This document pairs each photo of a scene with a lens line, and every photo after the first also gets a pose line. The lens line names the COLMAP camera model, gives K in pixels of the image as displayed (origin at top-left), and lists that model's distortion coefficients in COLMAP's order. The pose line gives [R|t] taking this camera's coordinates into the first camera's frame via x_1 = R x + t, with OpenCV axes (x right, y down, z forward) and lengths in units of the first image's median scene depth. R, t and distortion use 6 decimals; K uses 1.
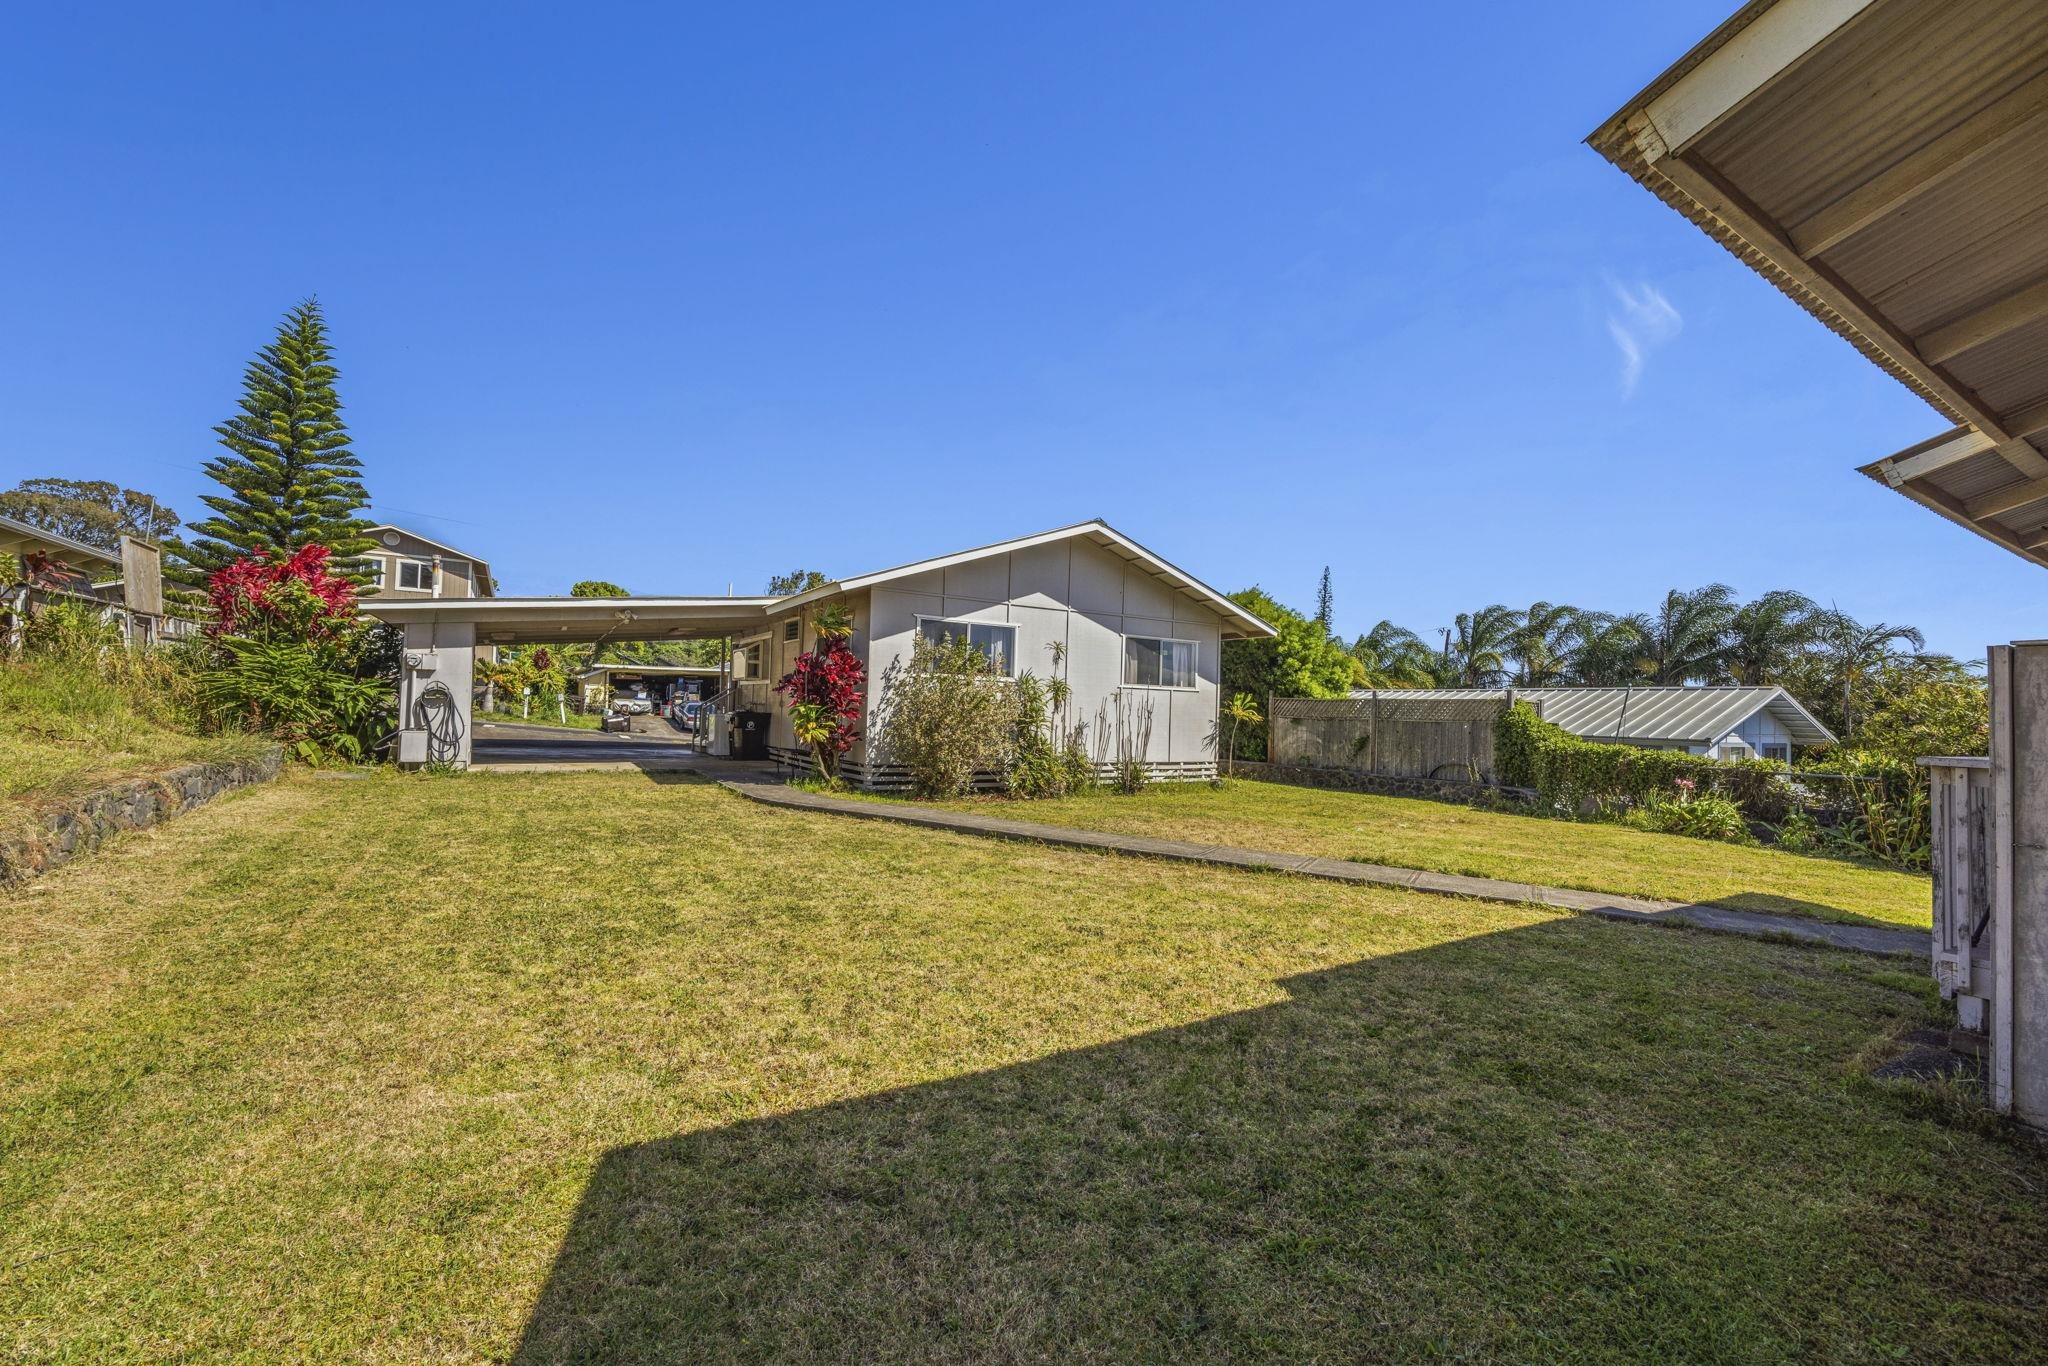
lens RADIAL K [[835.8, 0, 1020.1], [0, 835.8, 683.3], [0, 0, 1]] dist [0.004251, -0.000044]
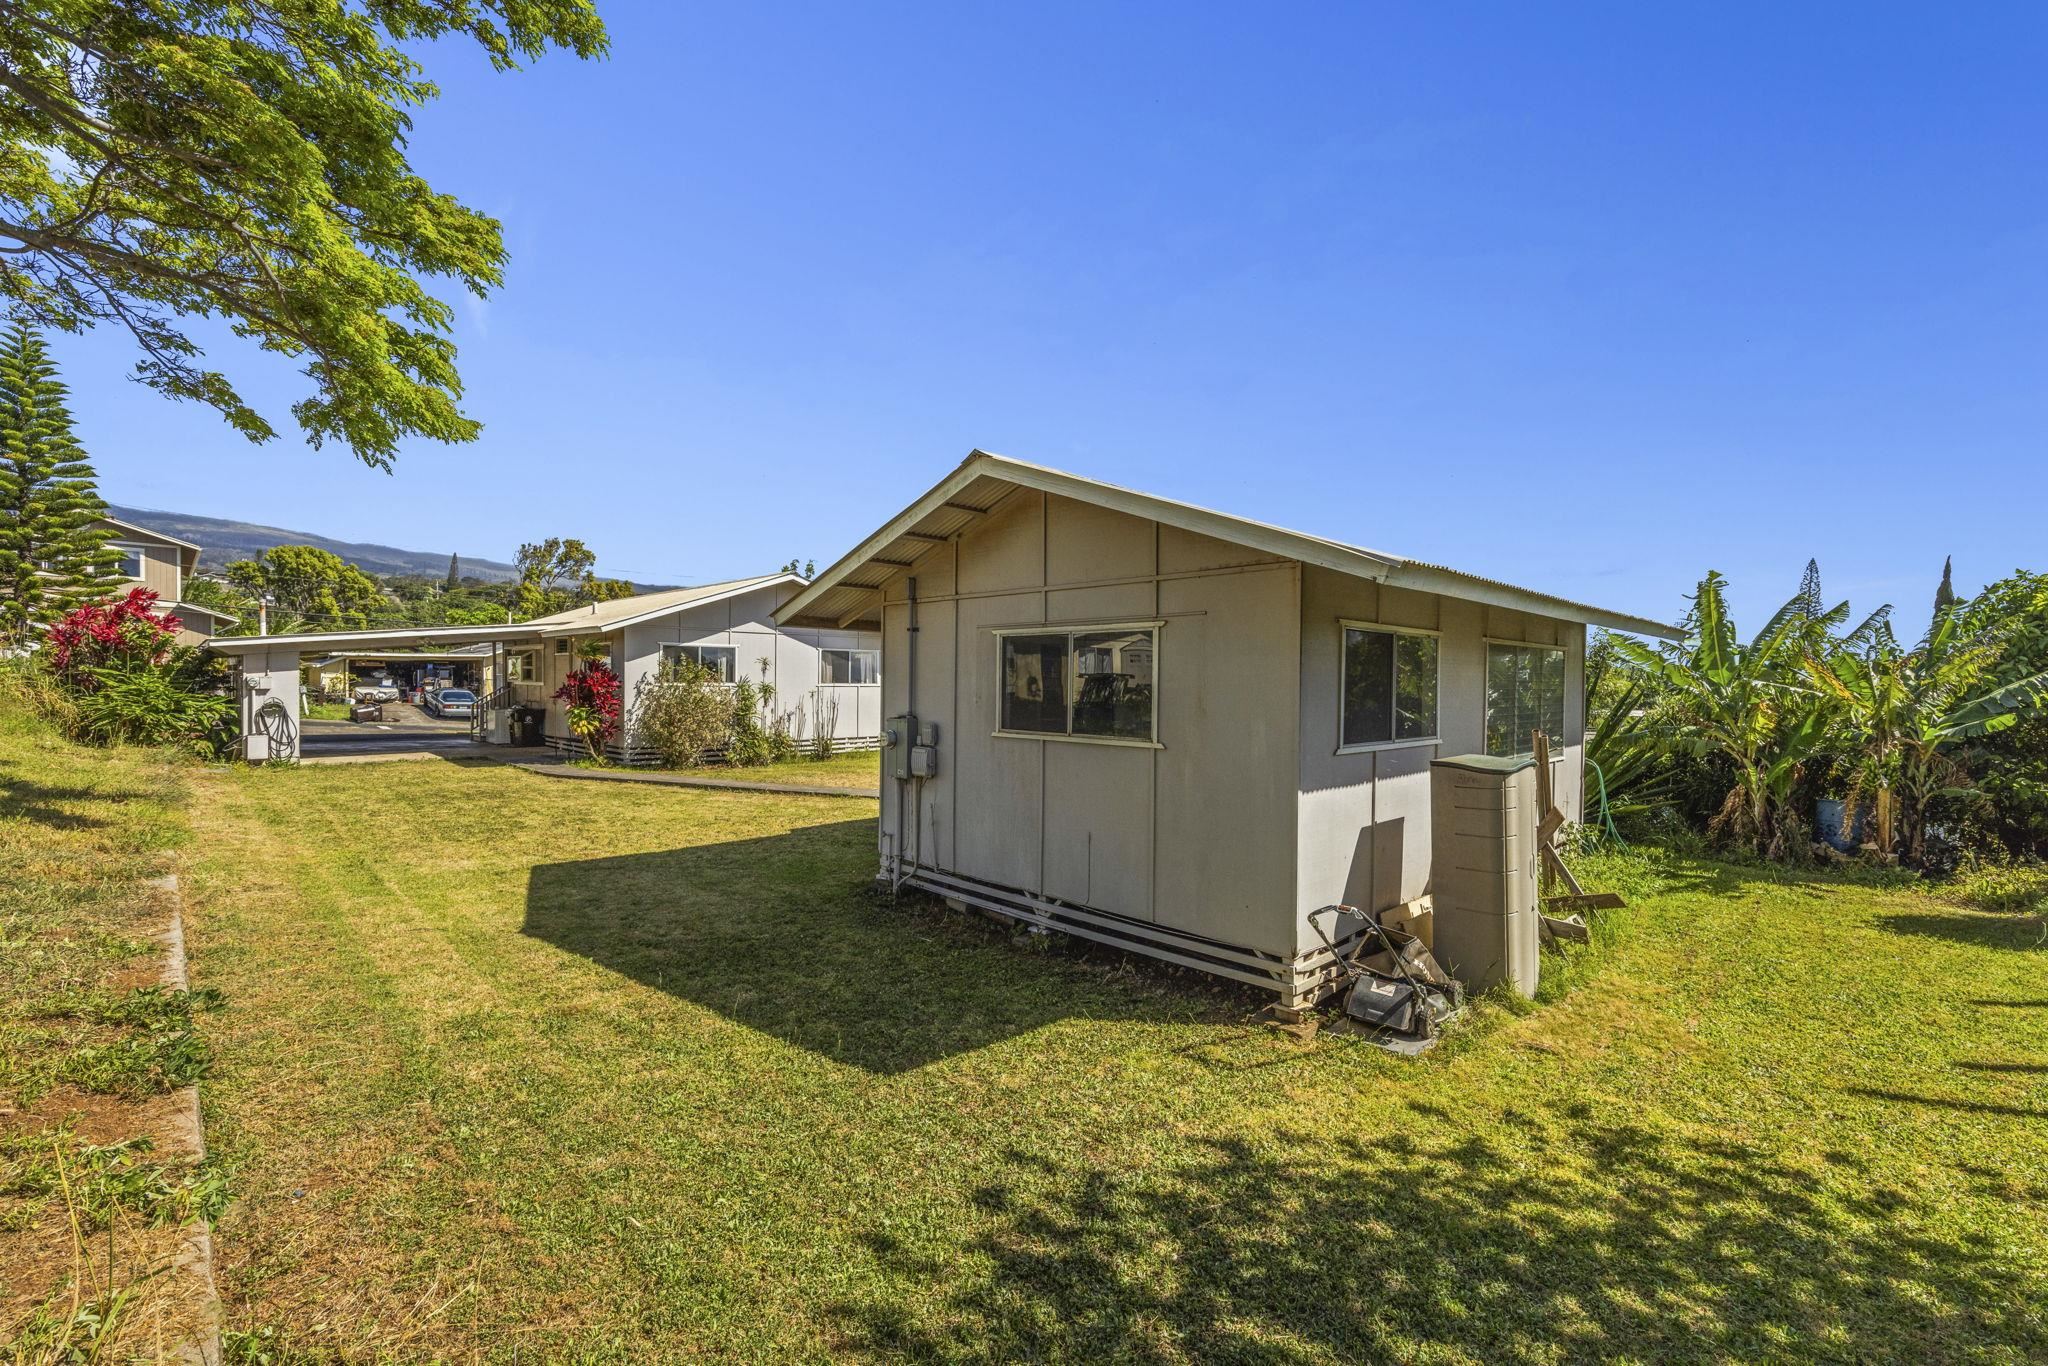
lens RADIAL K [[877.1, 0, 1029.7], [0, 877.1, 691.5], [0, 0, 1]] dist [0.000552, 0.000295]
pose [[0.971812, -0.023550, 0.234579, 0.125752], [0.011543, 0.998558, 0.052428, -0.063016], [-0.235476, -0.048242, 0.970682, -0.557904]]
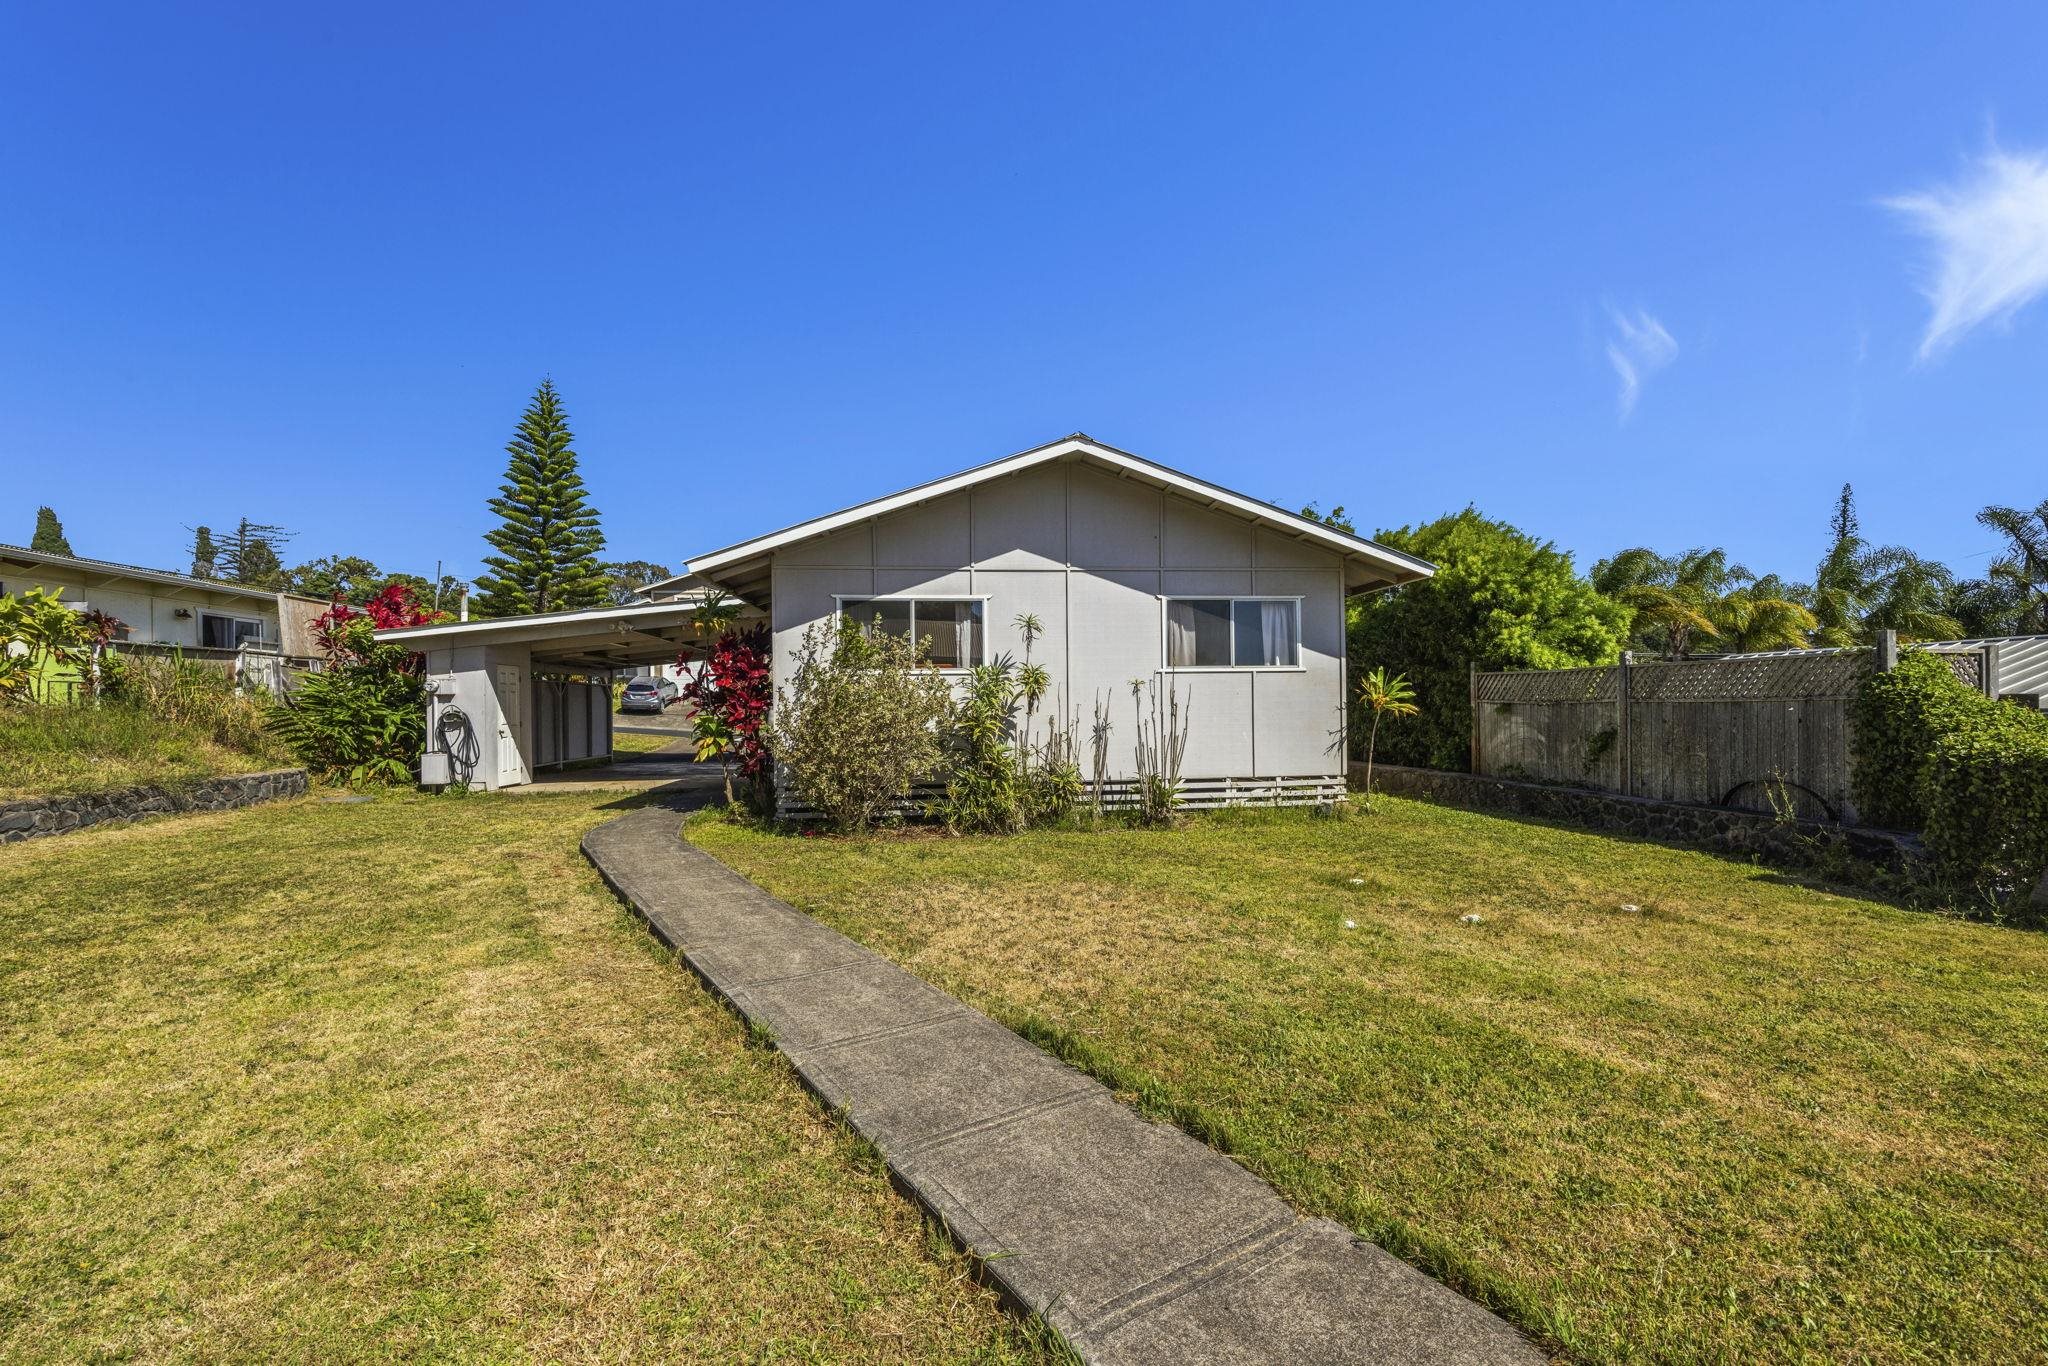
lens RADIAL K [[835.8, 0, 1020.3], [0, 835.8, 699.0], [0, 0, 1]] dist [0.004251, -0.000044]
pose [[0.901719, -0.044159, -0.430062, 0.330309], [0.053857, 0.998495, 0.010396, 0.014783], [0.428955, -0.032536, 0.902740, 0.330369]]
